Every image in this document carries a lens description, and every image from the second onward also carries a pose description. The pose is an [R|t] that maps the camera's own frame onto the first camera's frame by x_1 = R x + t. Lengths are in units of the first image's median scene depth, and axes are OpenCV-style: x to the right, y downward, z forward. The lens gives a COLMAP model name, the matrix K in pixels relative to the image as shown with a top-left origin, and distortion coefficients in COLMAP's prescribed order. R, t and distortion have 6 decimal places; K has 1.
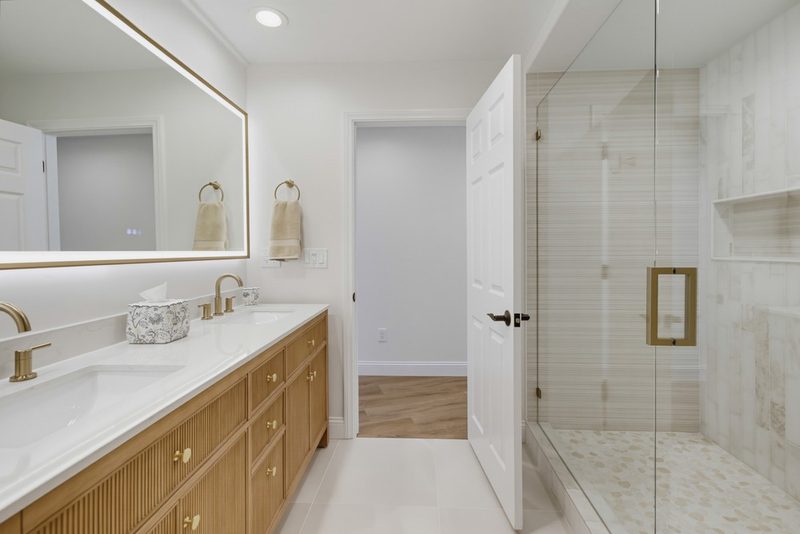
lens RADIAL K [[361.8, 0, 403.5], [0, 361.8, 247.9], [0, 0, 1]] dist [0.002096, -0.000293]
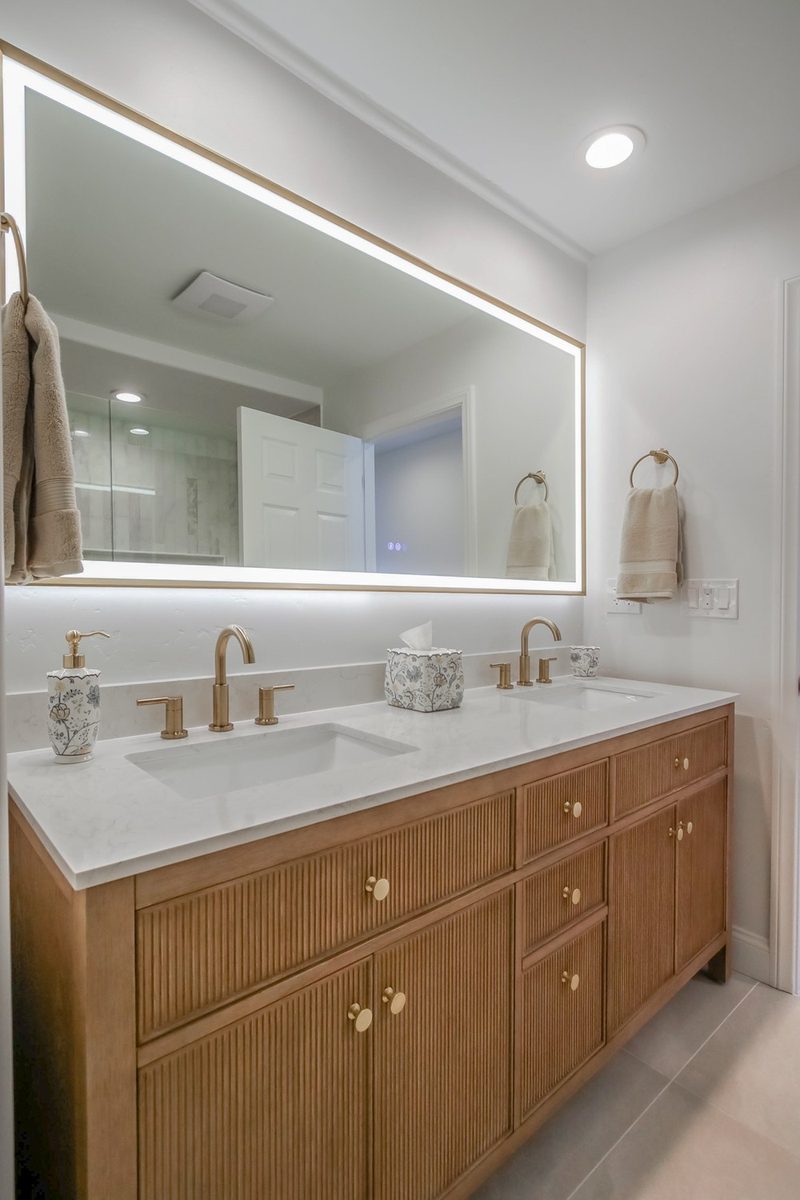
lens RADIAL K [[593.4, 0, 398.7], [0, 593.4, 600.2], [0, 0, 1]] dist [-0.006345, 0.001136]
pose [[0.683149, 0.020621, -0.729988, 0.088845], [-0.014844, 0.999787, 0.014352, 0.038222], [0.730128, 0.001031, 0.683309, 0.196294]]
